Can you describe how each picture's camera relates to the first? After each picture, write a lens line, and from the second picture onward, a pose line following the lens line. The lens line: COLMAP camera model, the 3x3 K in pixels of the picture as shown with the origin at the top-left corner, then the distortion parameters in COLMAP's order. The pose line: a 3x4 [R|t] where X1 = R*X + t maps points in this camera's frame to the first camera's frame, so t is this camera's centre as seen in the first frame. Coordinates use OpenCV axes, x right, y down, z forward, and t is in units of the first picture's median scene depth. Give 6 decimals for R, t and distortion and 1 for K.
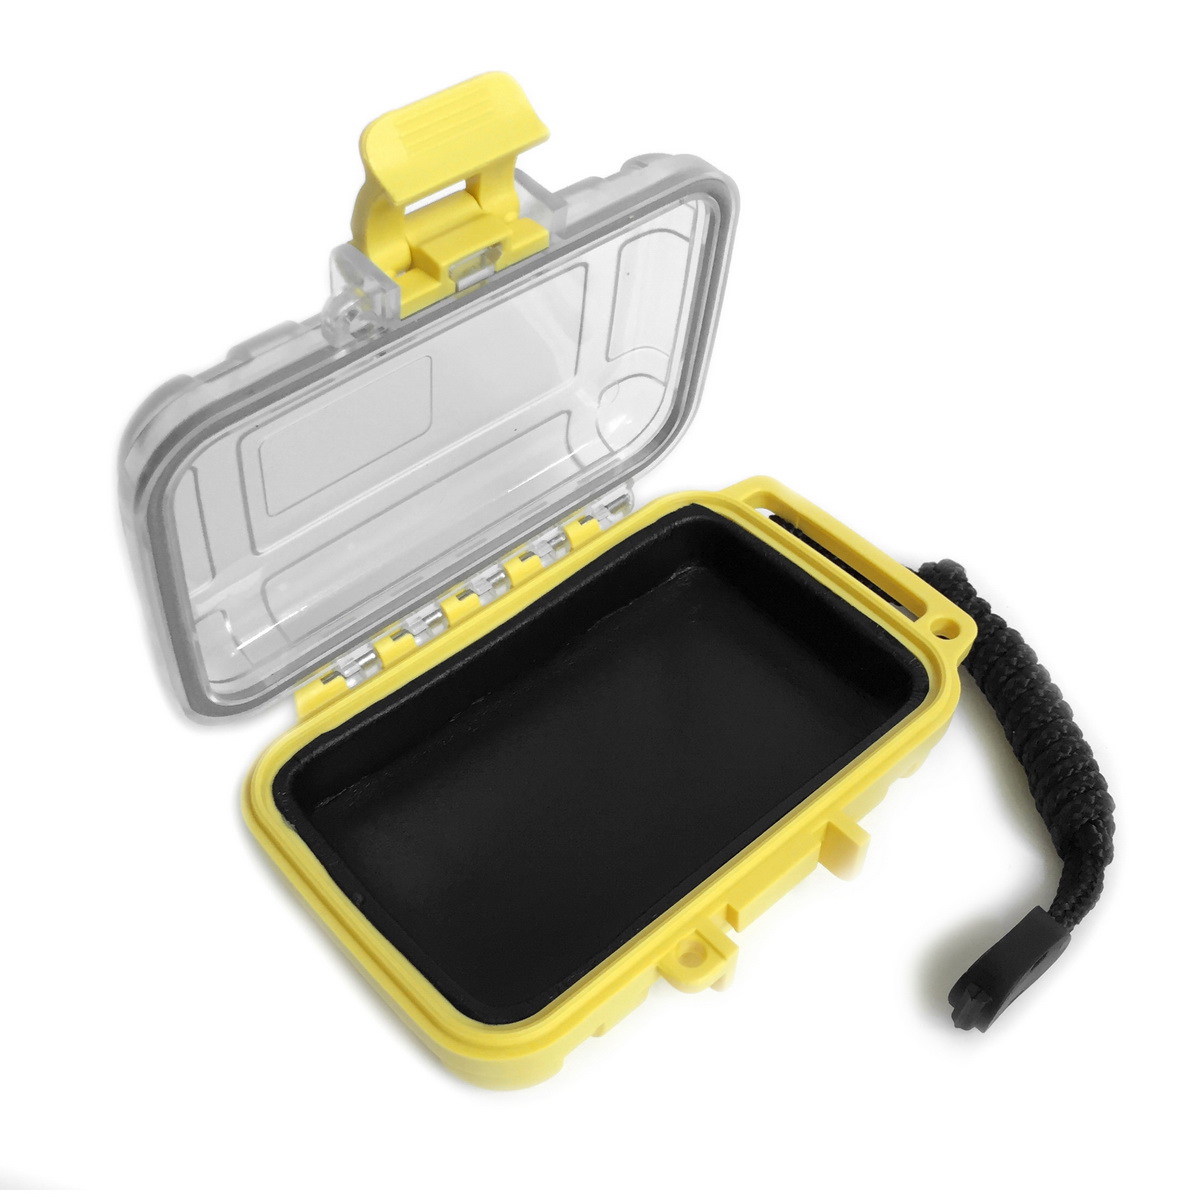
lens RADIAL K [[1477.1, 0, 600.0], [0, 1477.1, 600.0], [0, 0, 1]] dist [0.019622, 0.007004]
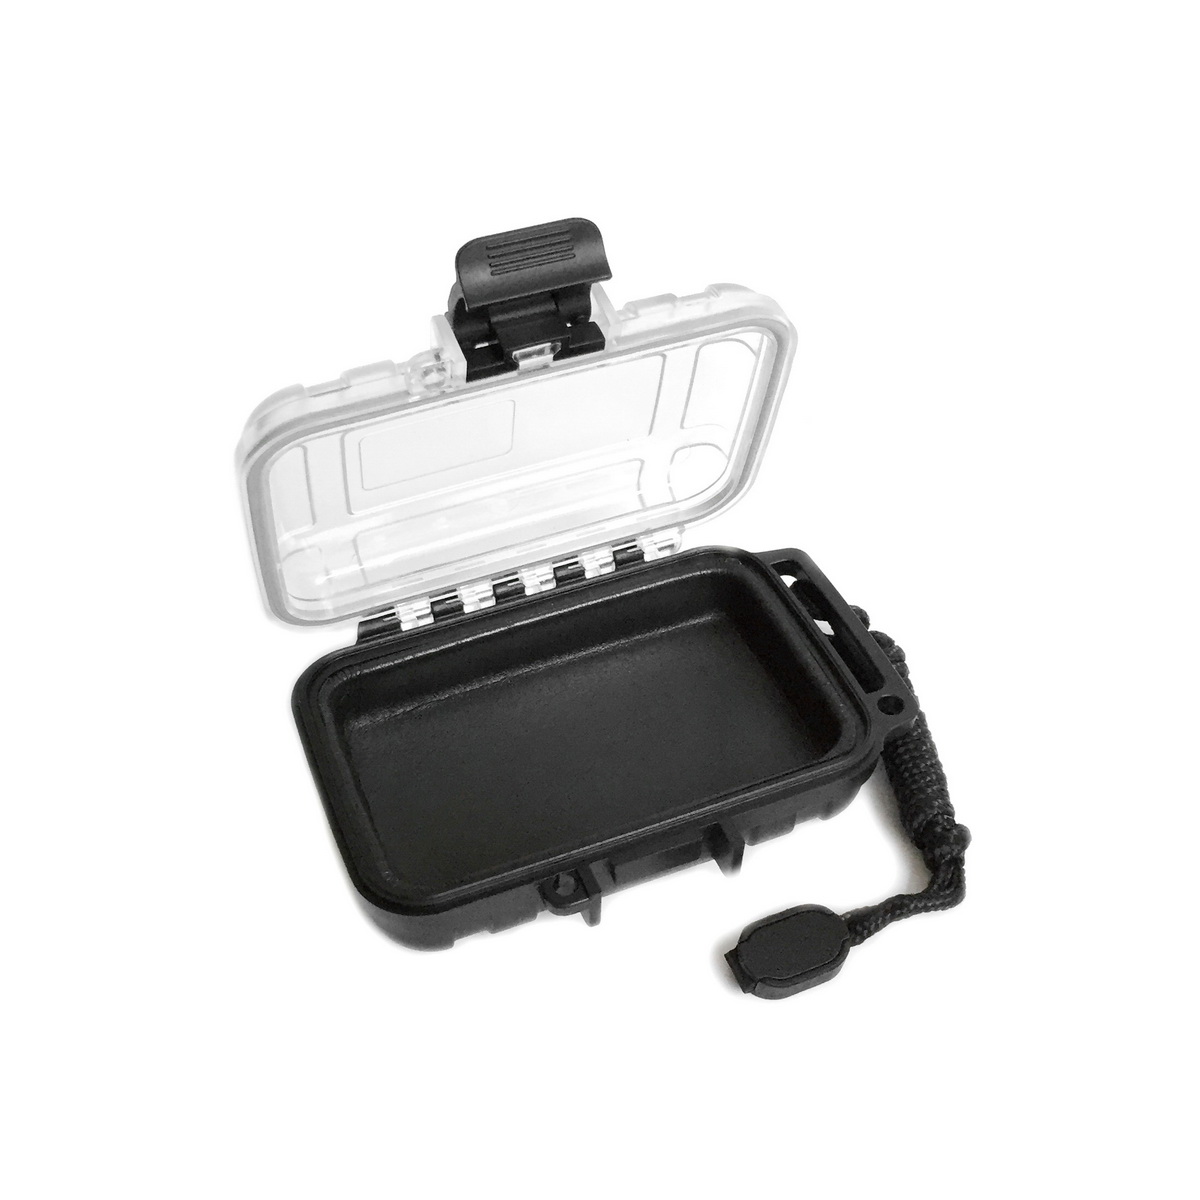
lens RADIAL K [[1496.6, 0, 600.0], [0, 1496.6, 600.0], [0, 0, 1]] dist [-0.006498, 0.000964]
pose [[0.936611, 0.284789, -0.204096, 0.263353], [-0.270164, 0.957930, 0.096860, -0.146839], [0.223094, -0.035581, 0.974147, -0.229967]]
